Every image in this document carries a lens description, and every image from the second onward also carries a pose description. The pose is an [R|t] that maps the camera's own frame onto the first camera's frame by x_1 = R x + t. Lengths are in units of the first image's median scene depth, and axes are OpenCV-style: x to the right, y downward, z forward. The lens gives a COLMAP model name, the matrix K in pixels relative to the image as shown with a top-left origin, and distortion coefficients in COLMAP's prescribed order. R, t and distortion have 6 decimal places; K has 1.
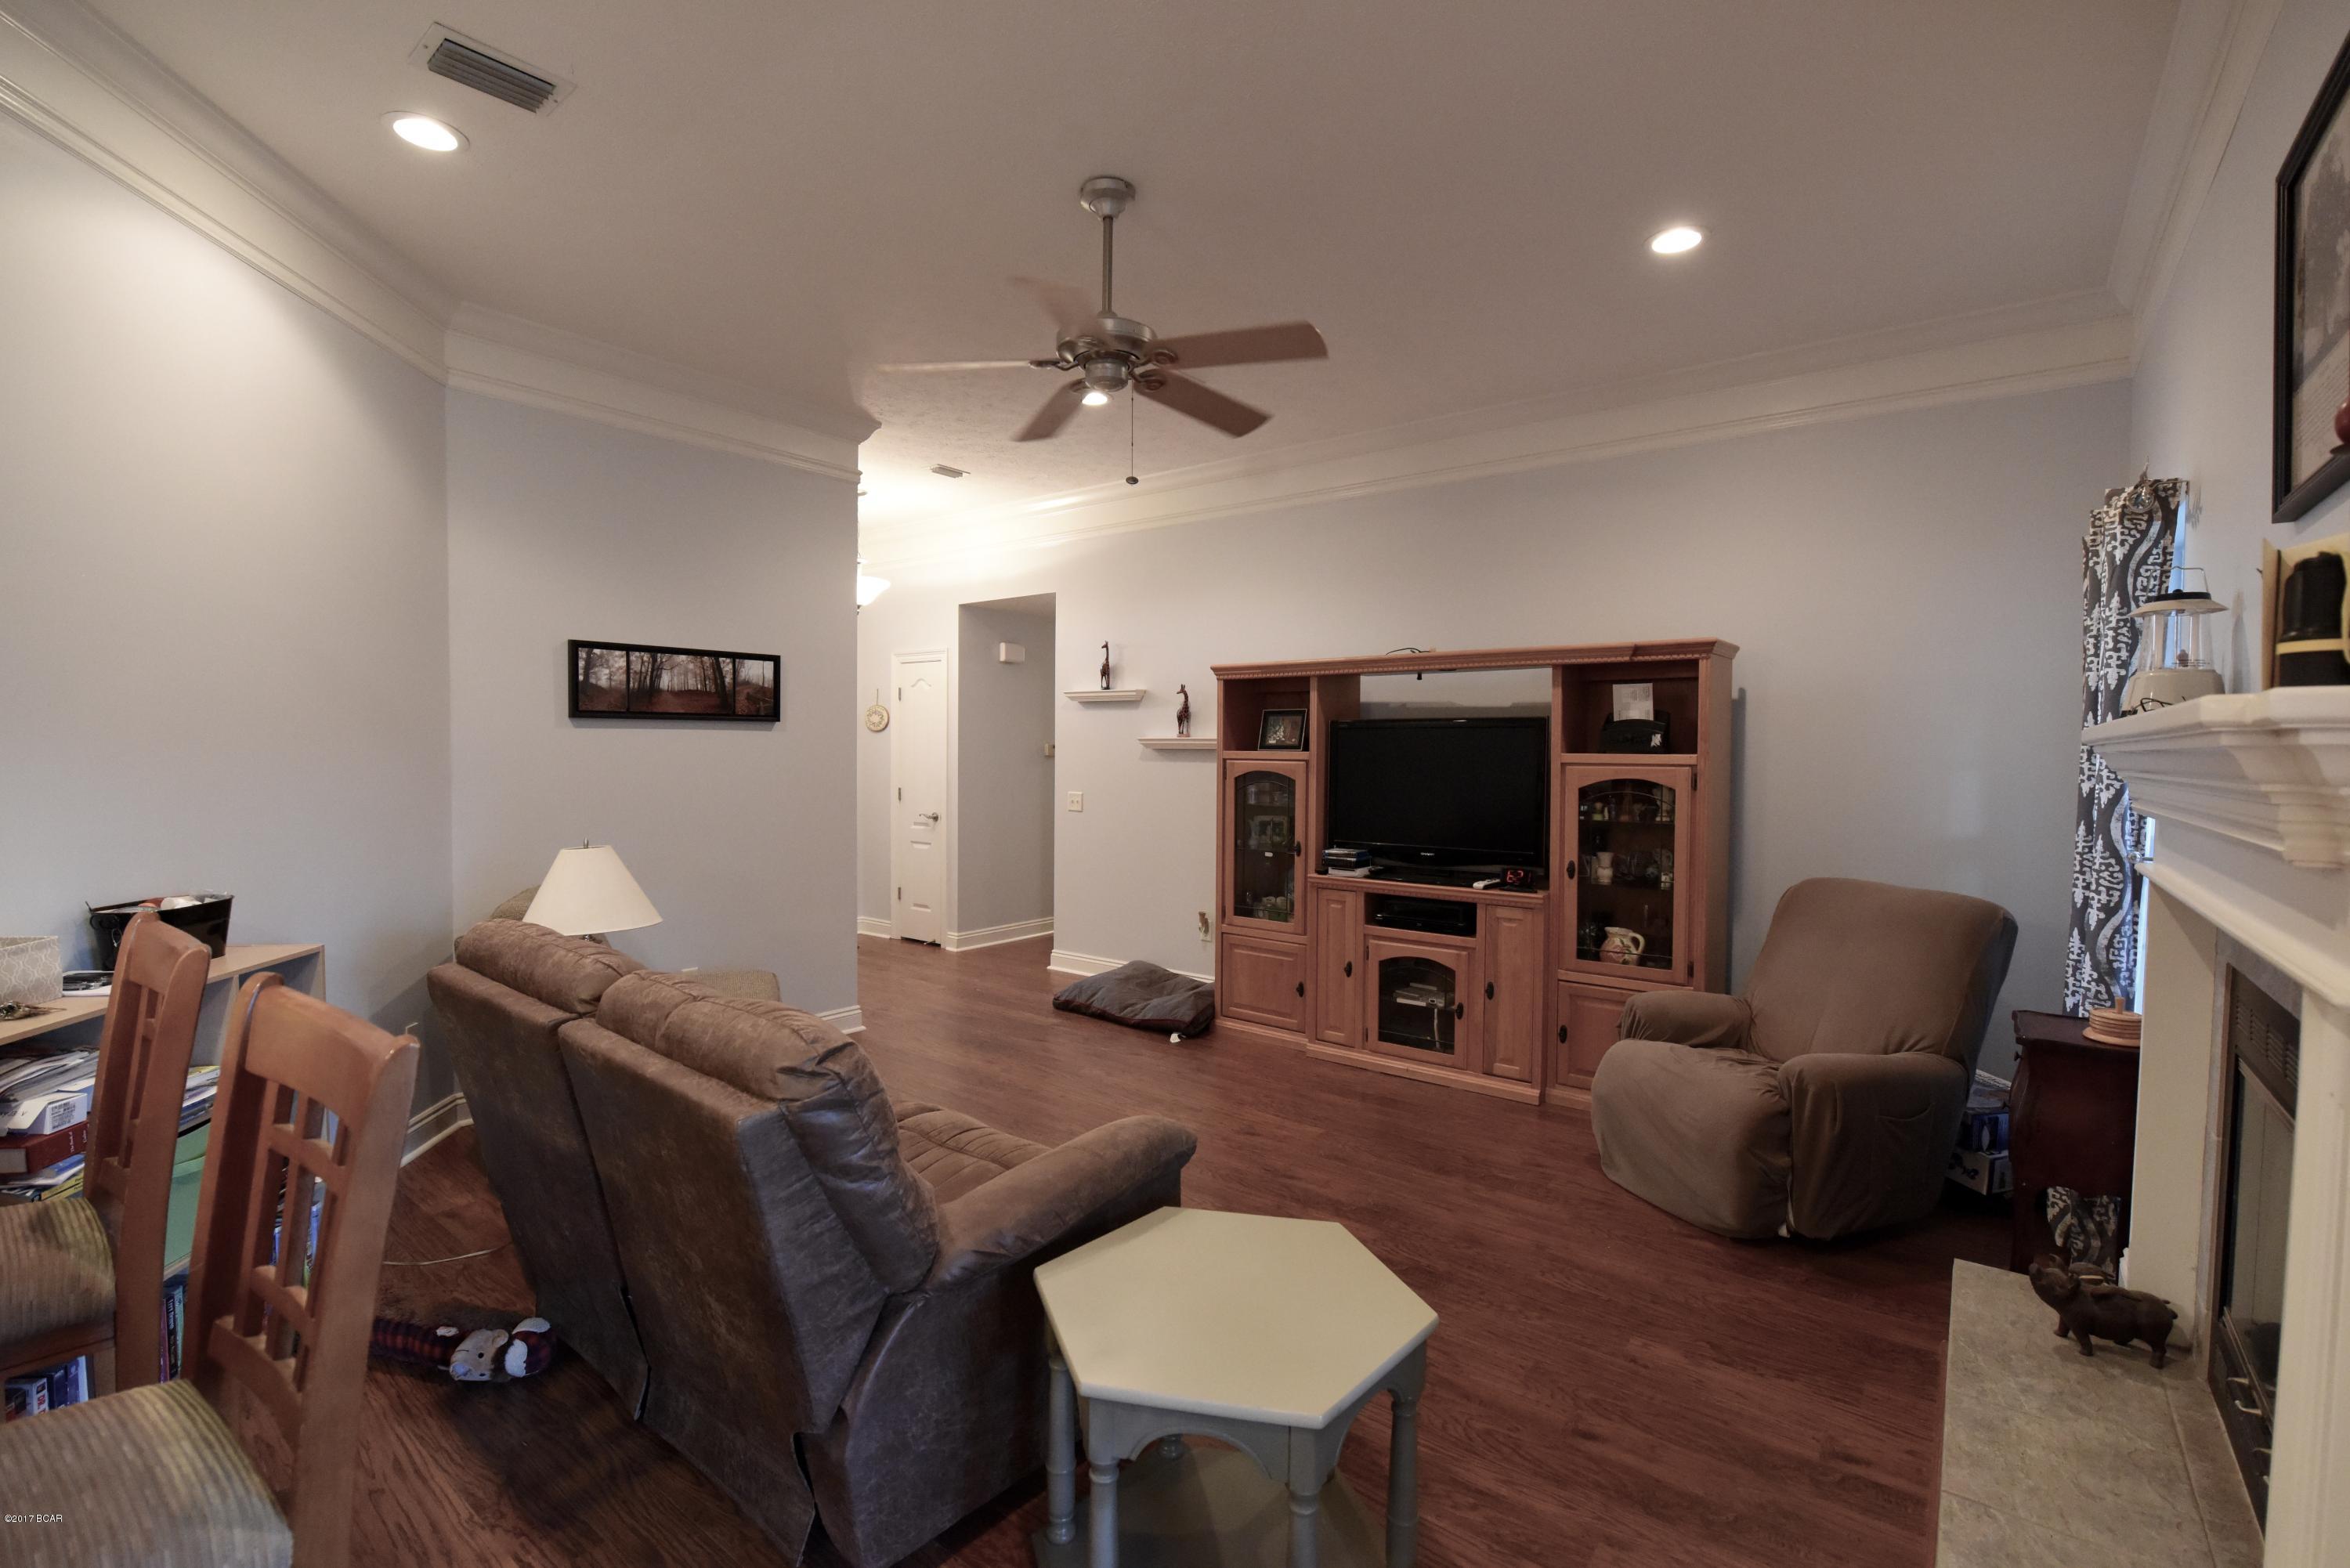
lens RADIAL K [[1066.7, 0, 1165.2], [0, 1066.7, 785.3], [0, 0, 1]] dist [-0.014862, -0.000525]
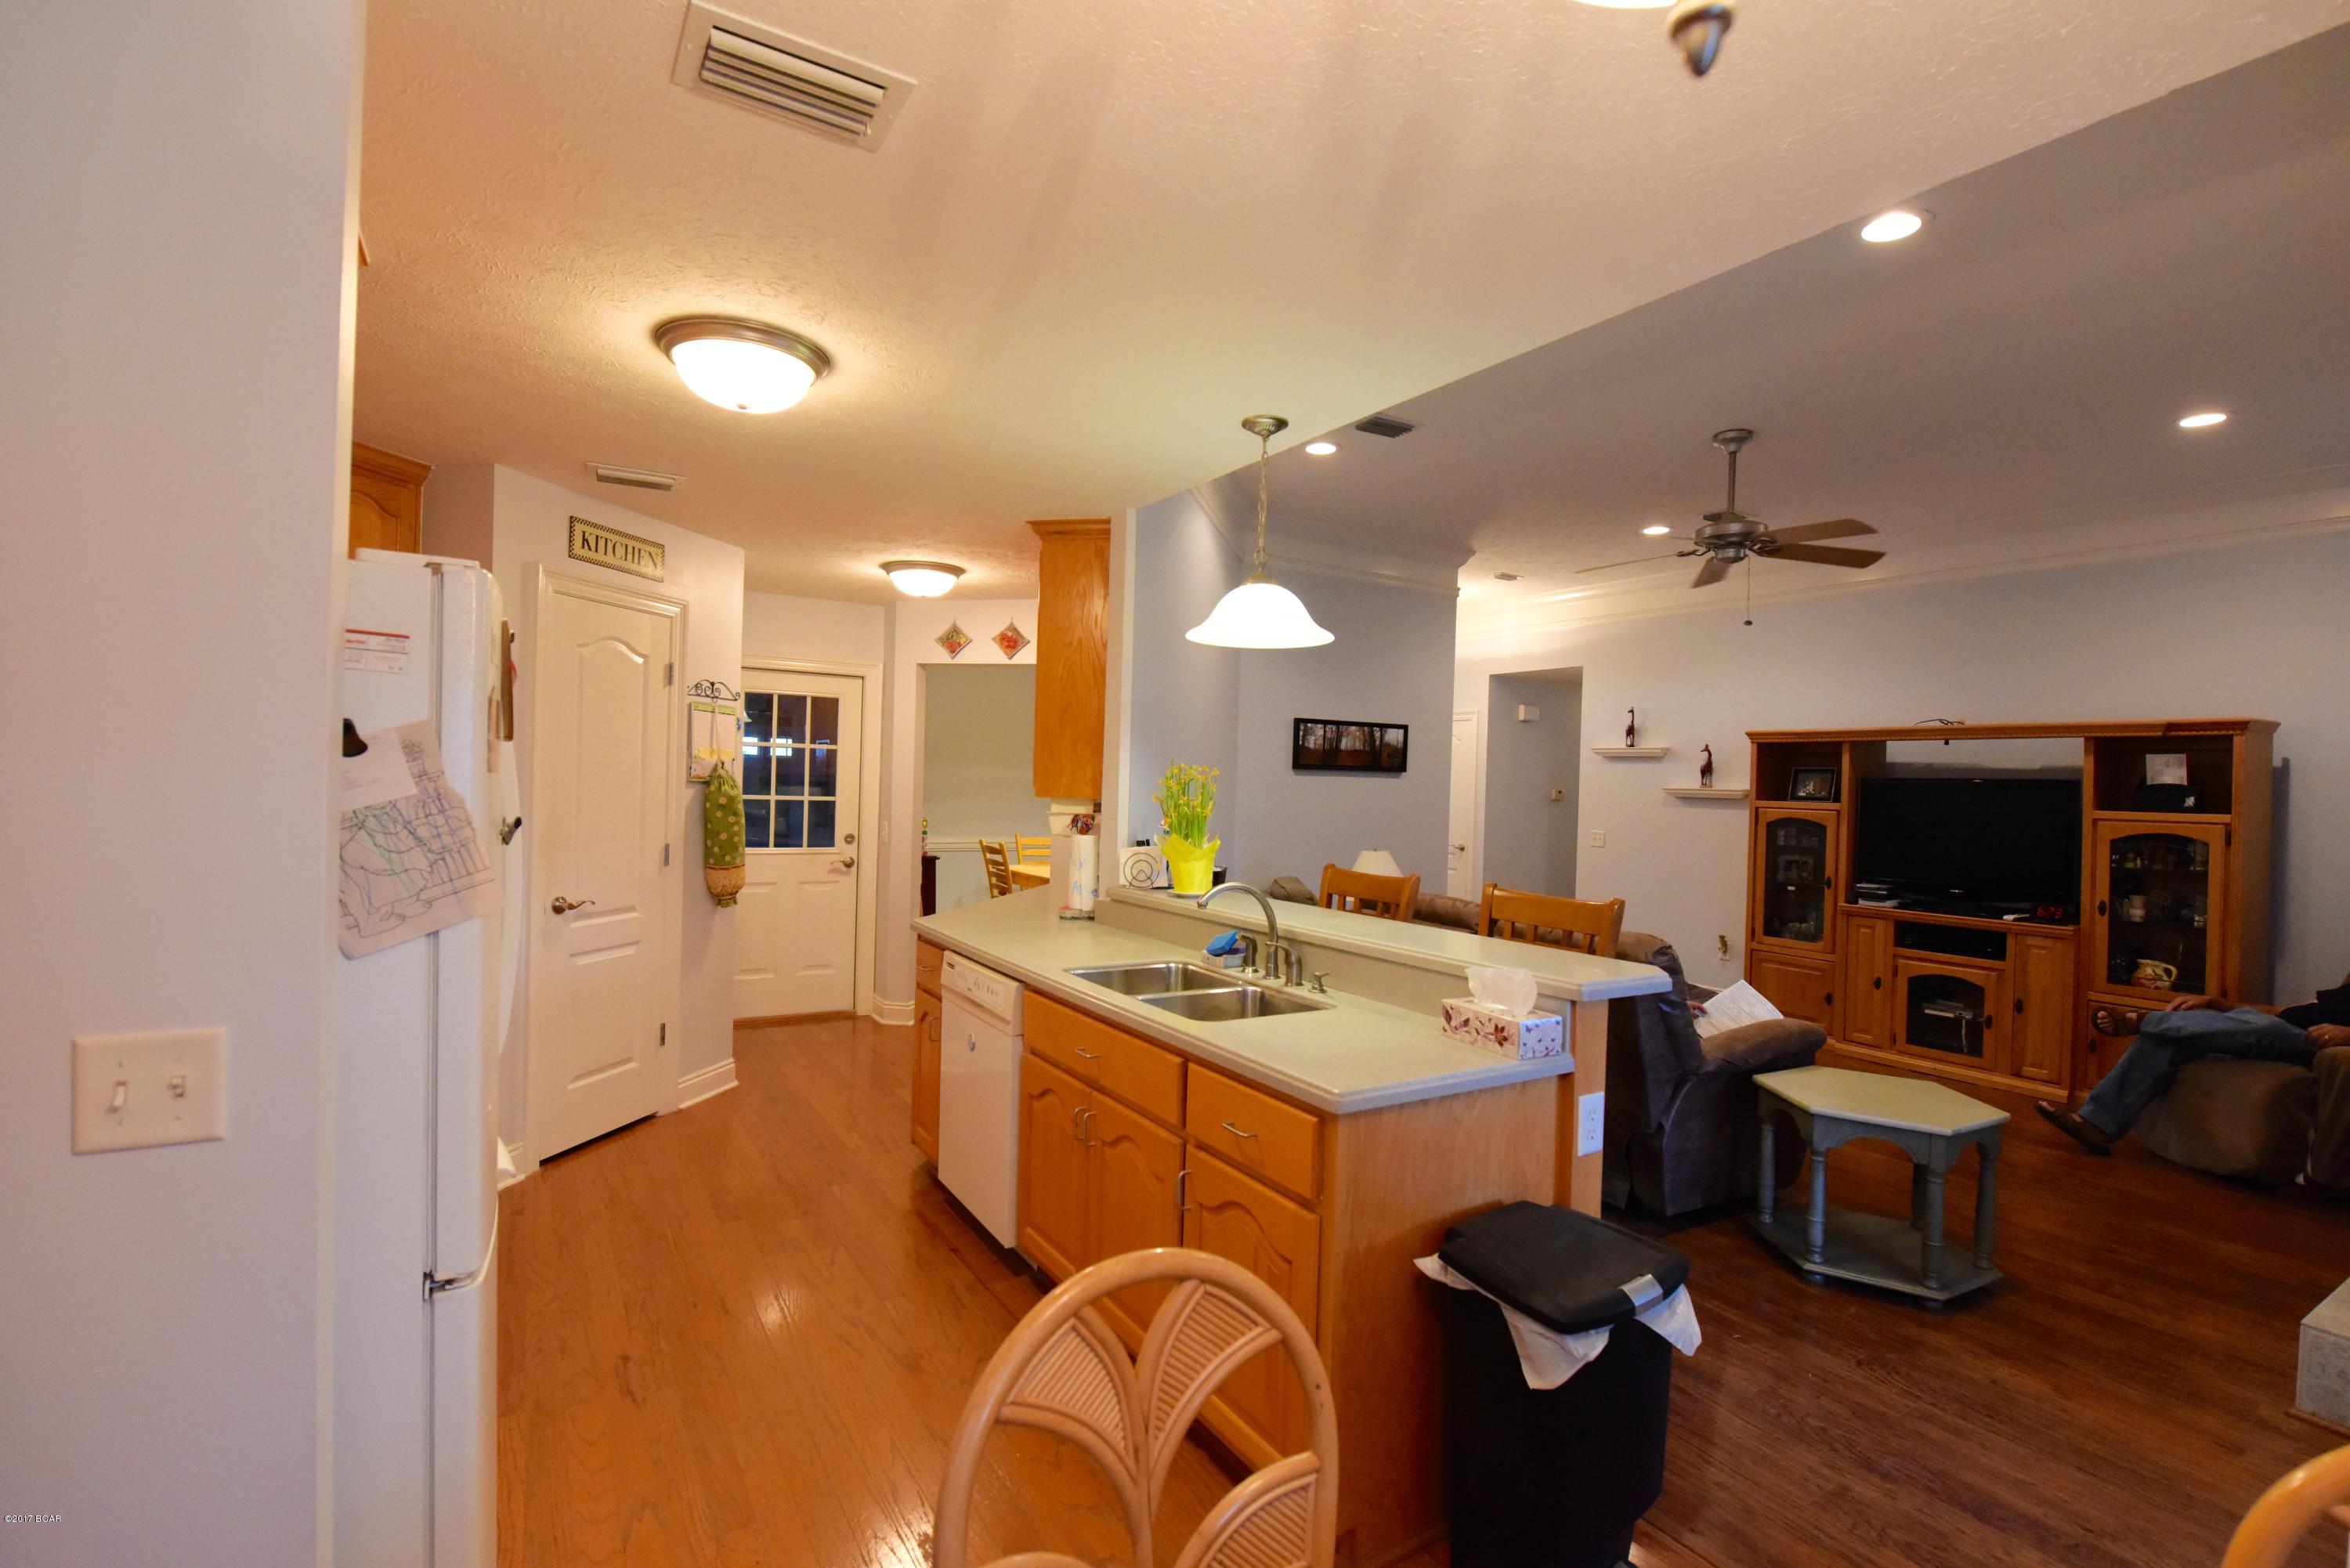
lens RADIAL K [[1066.7, 0, 1168.7], [0, 1066.7, 782.8], [0, 0, 1]] dist [-0.014862, -0.000525]
pose [[0.934578, 0.019404, -0.355228, -0.169357], [-0.033211, 0.998910, -0.032812, 0.011632], [0.354204, 0.042463, 0.934204, -0.452402]]
